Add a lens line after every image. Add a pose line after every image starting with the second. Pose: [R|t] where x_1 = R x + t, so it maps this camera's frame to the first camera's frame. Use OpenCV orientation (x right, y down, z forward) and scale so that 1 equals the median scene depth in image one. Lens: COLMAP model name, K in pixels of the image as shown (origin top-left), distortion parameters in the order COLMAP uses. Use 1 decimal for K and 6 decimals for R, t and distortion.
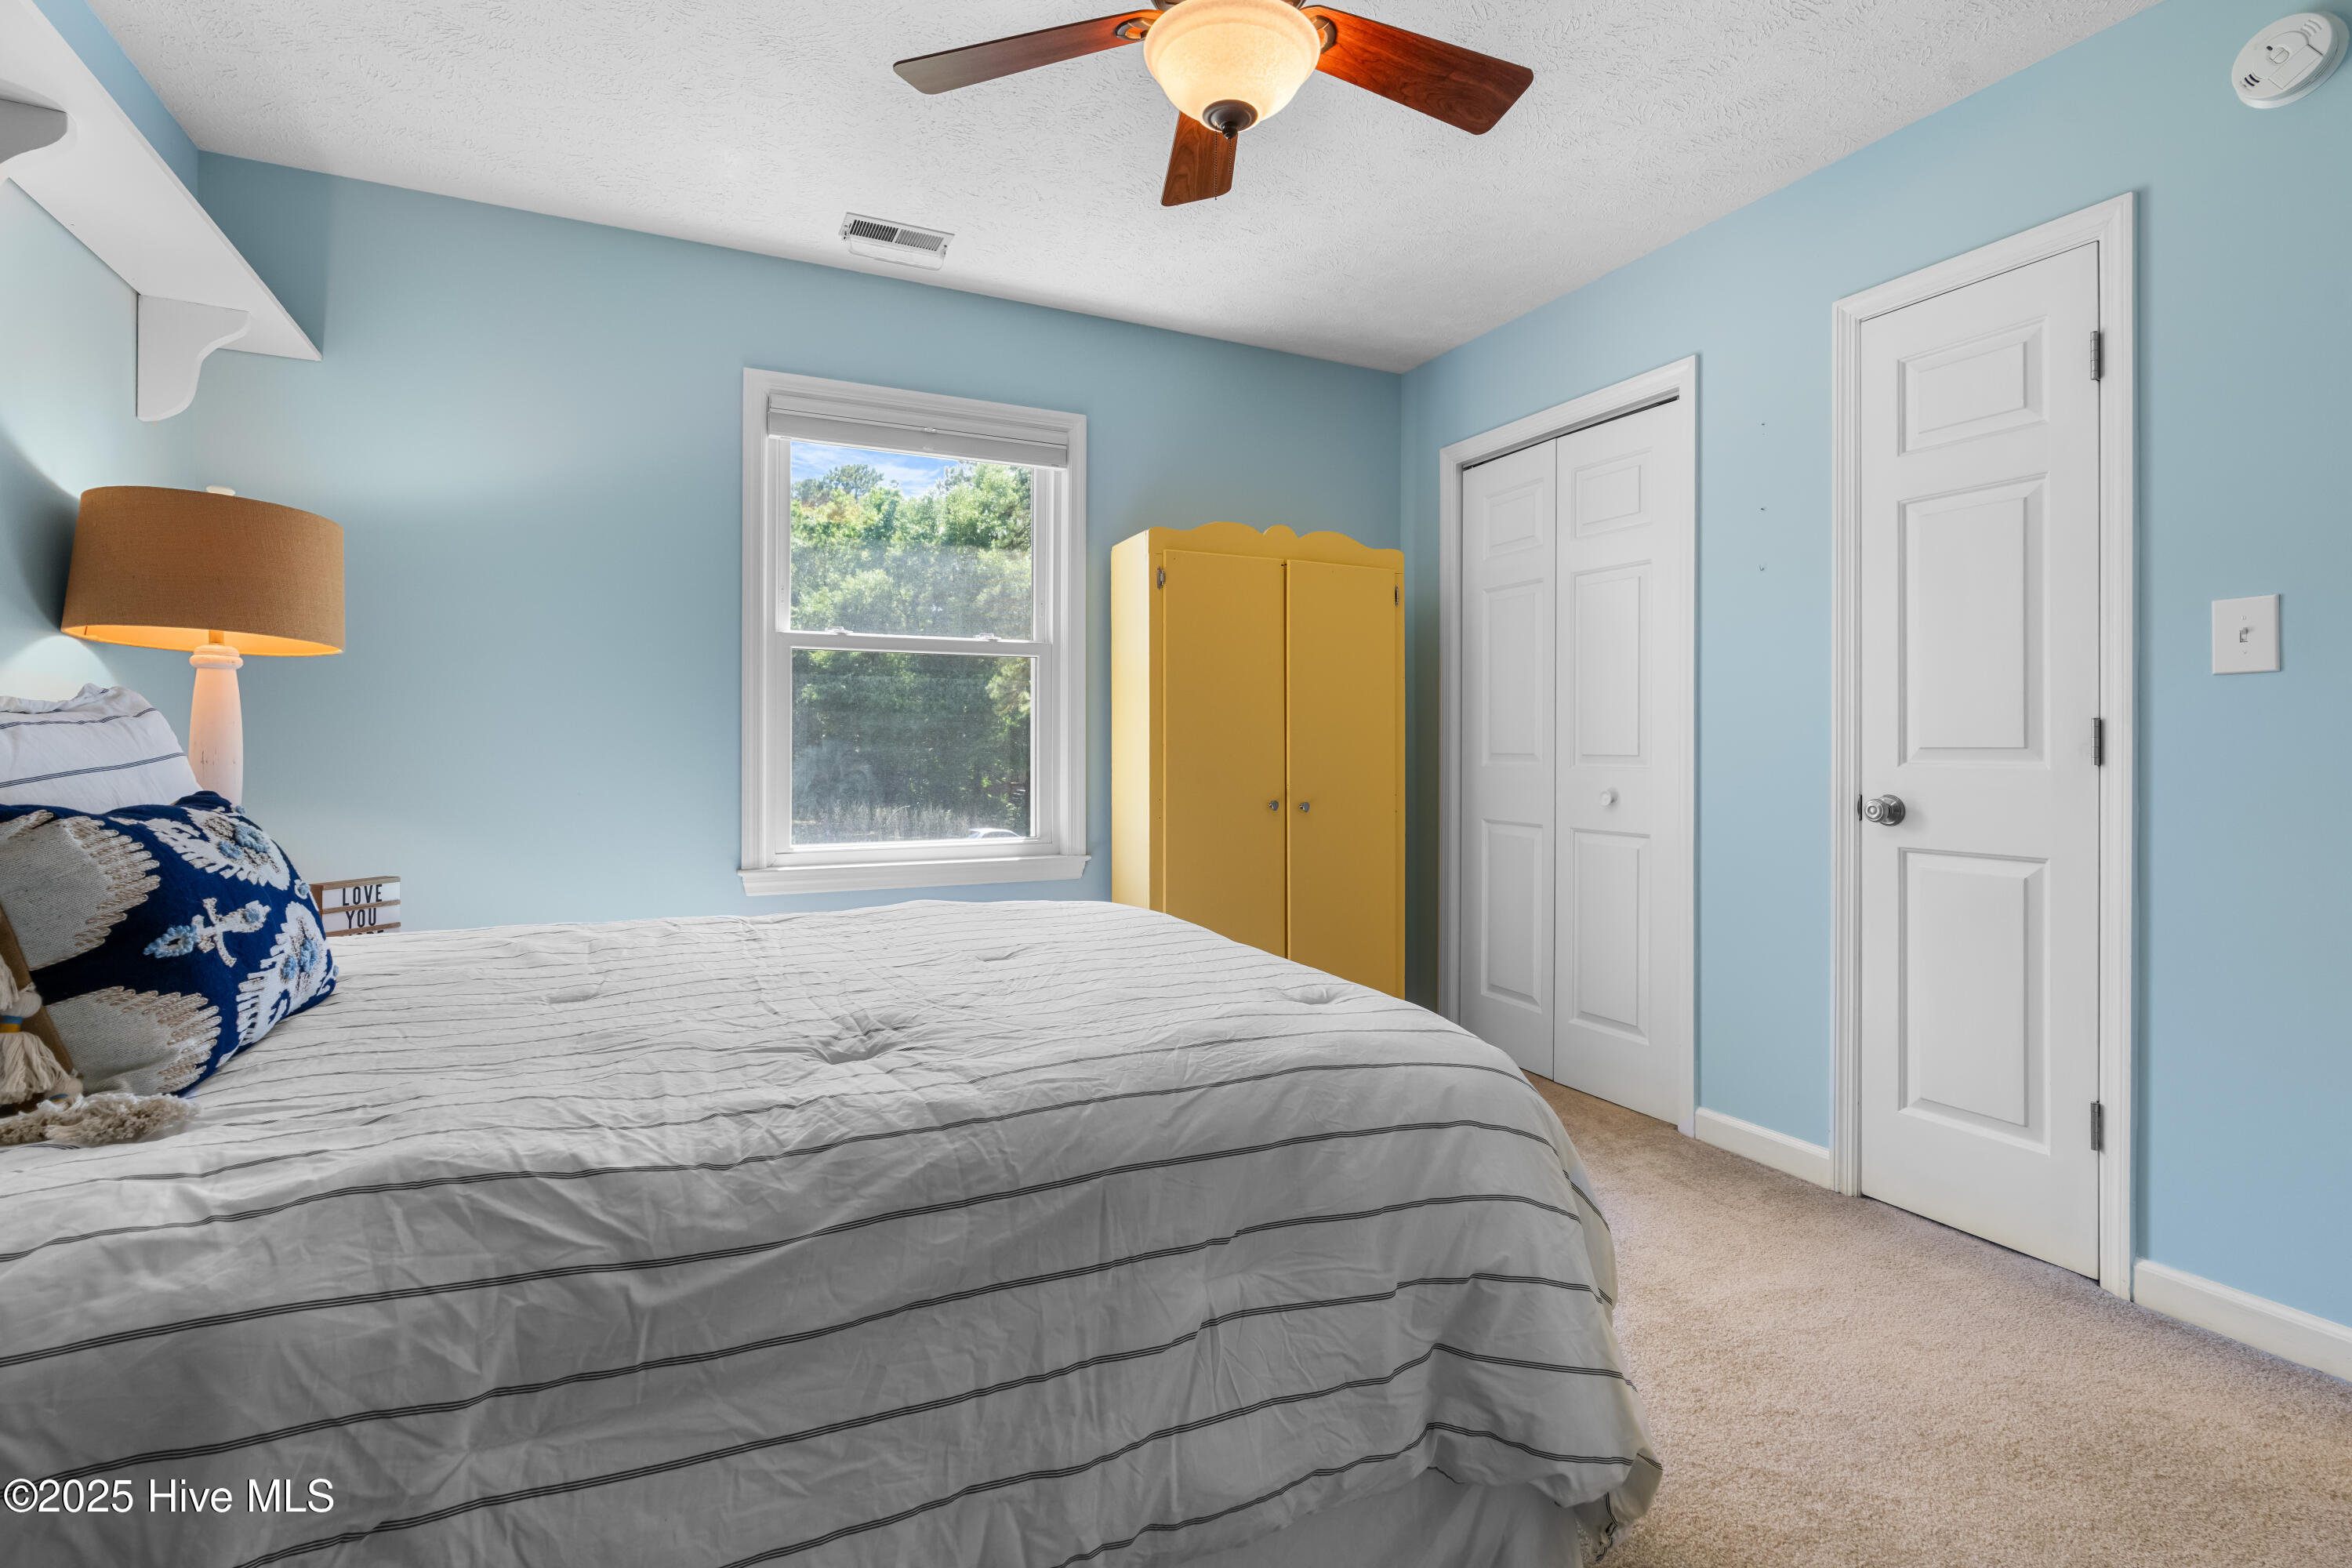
lens RADIAL K [[1104.4, 0, 1176.3], [0, 1104.4, 738.1], [0, 0, 1]] dist [0.000480, 0.000429]
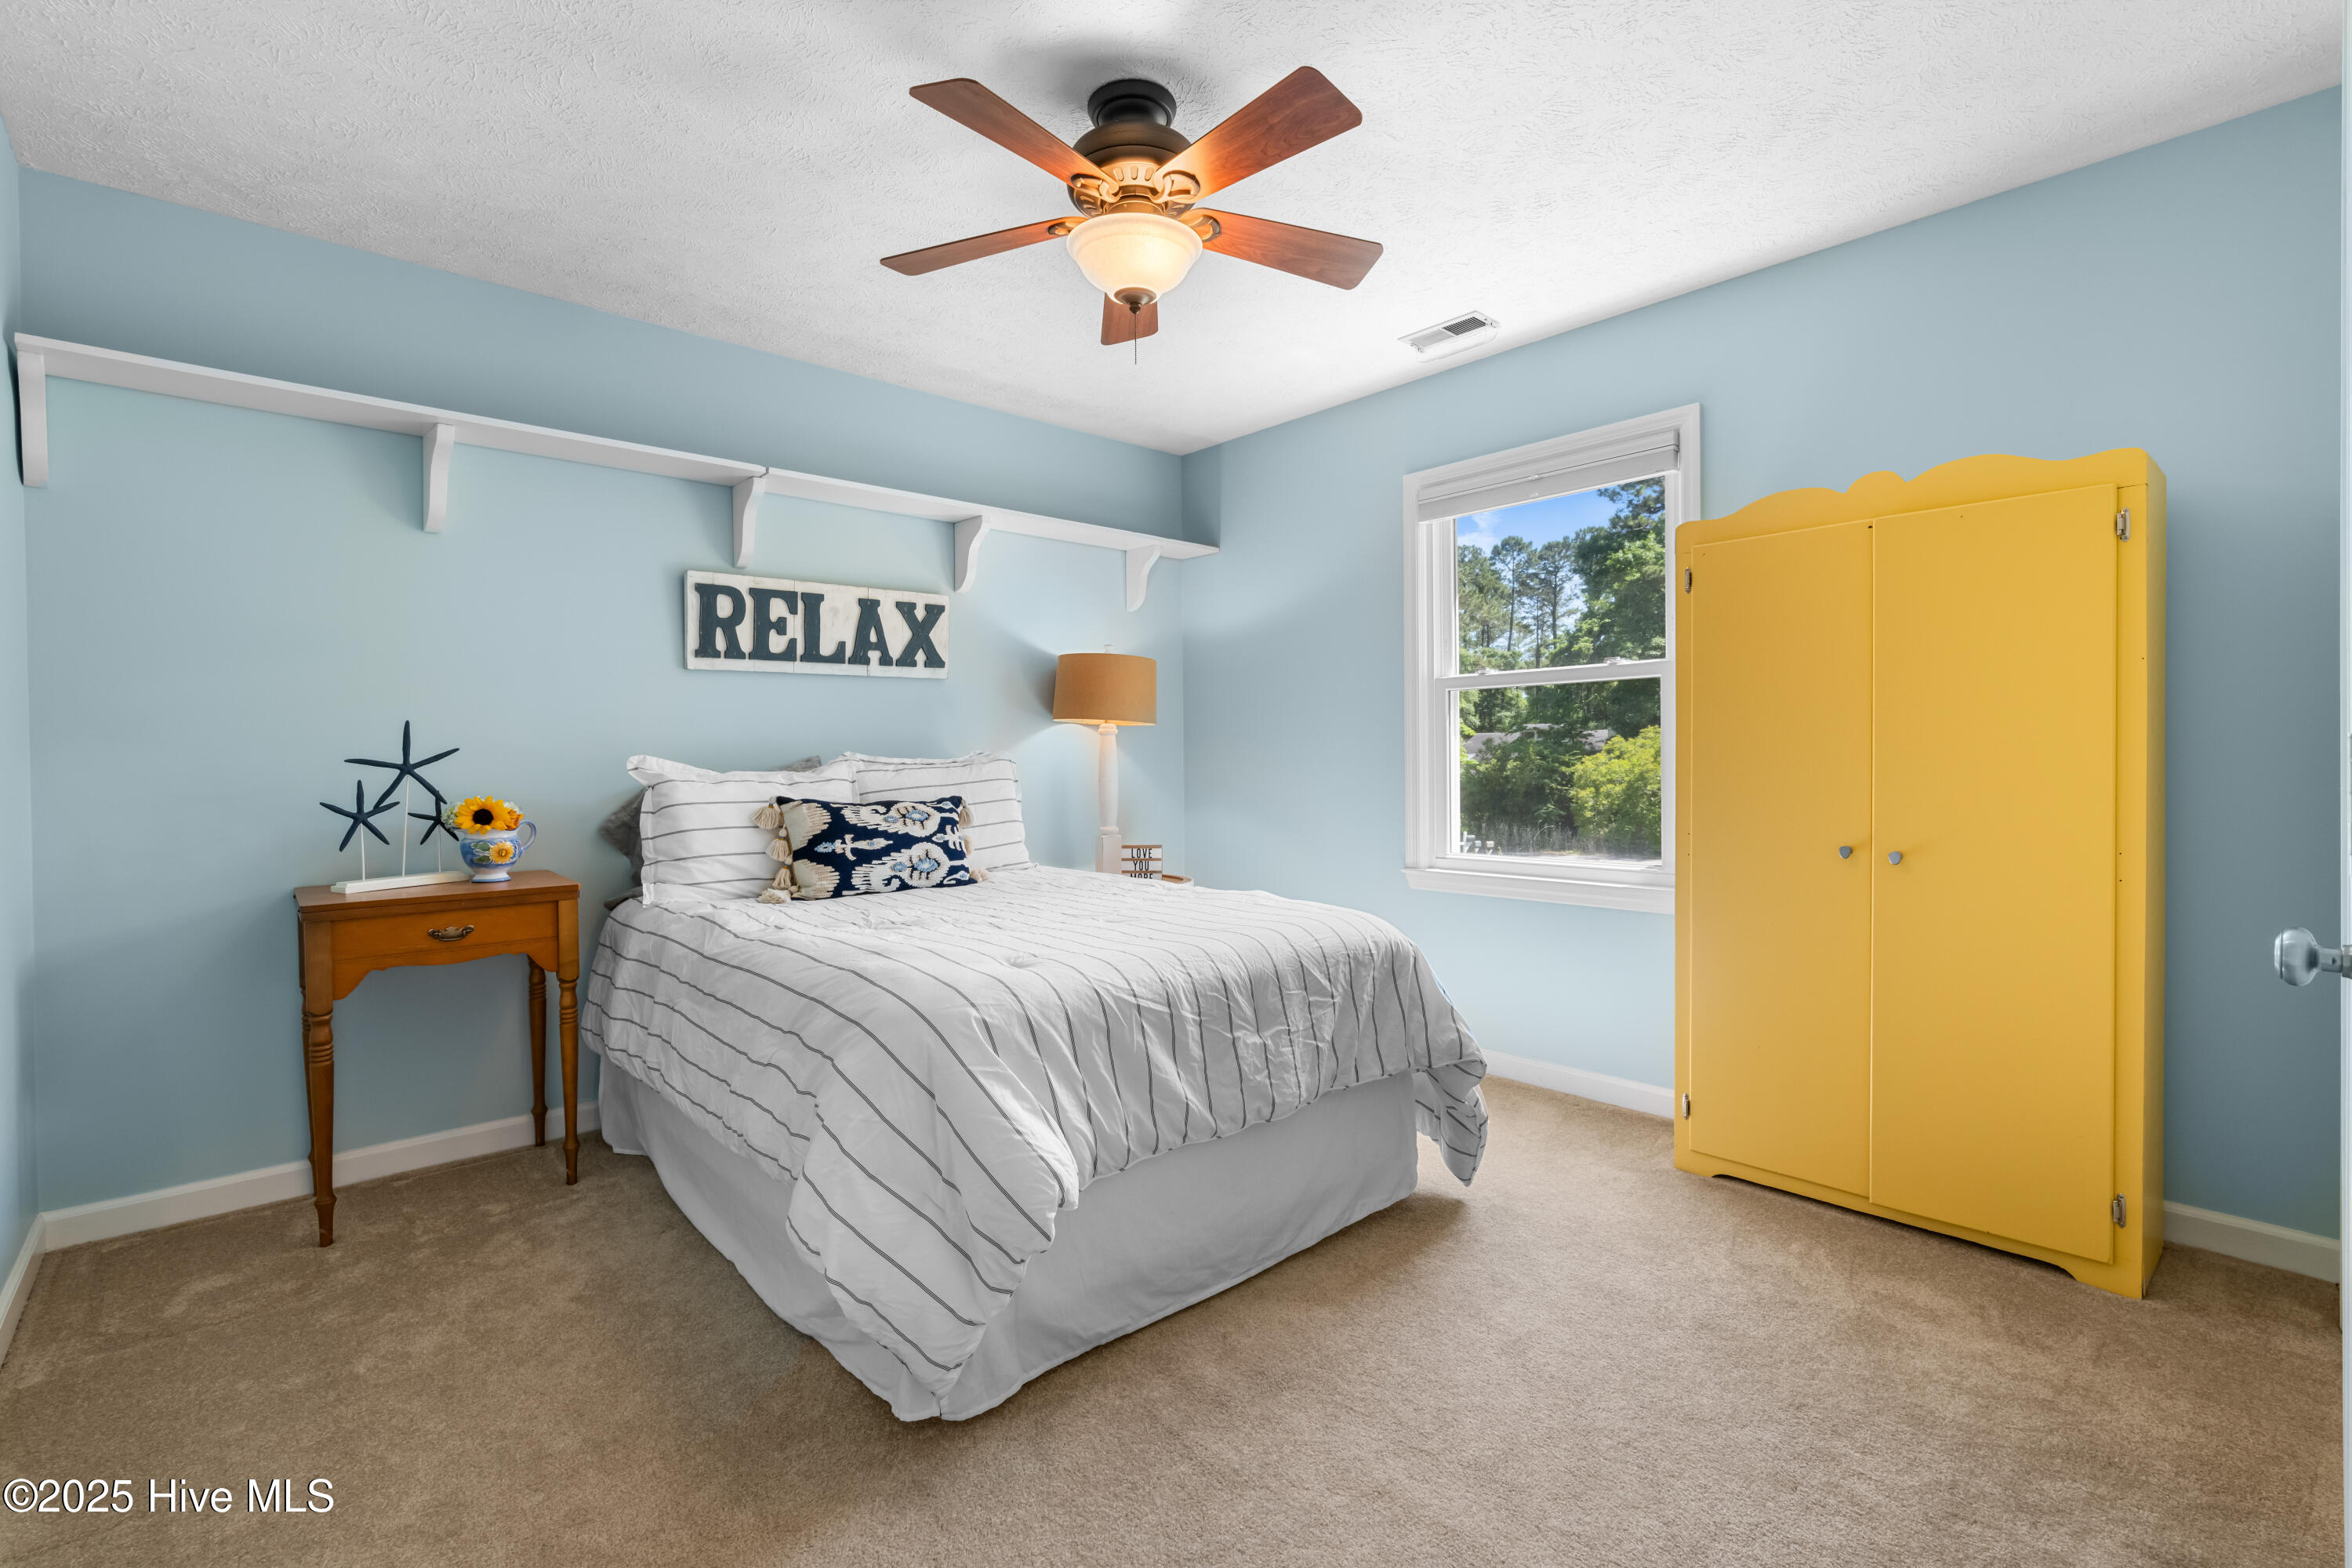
lens RADIAL K [[1082.9, 0, 1186.0], [0, 1082.9, 790.7], [0, 0, 1]] dist [-0.003441, -0.000096]
pose [[0.283973, 0.022216, -0.958575, 1.232764], [0.016247, 0.999477, 0.027977, -0.016853], [0.958695, -0.023519, 0.283463, 0.654811]]
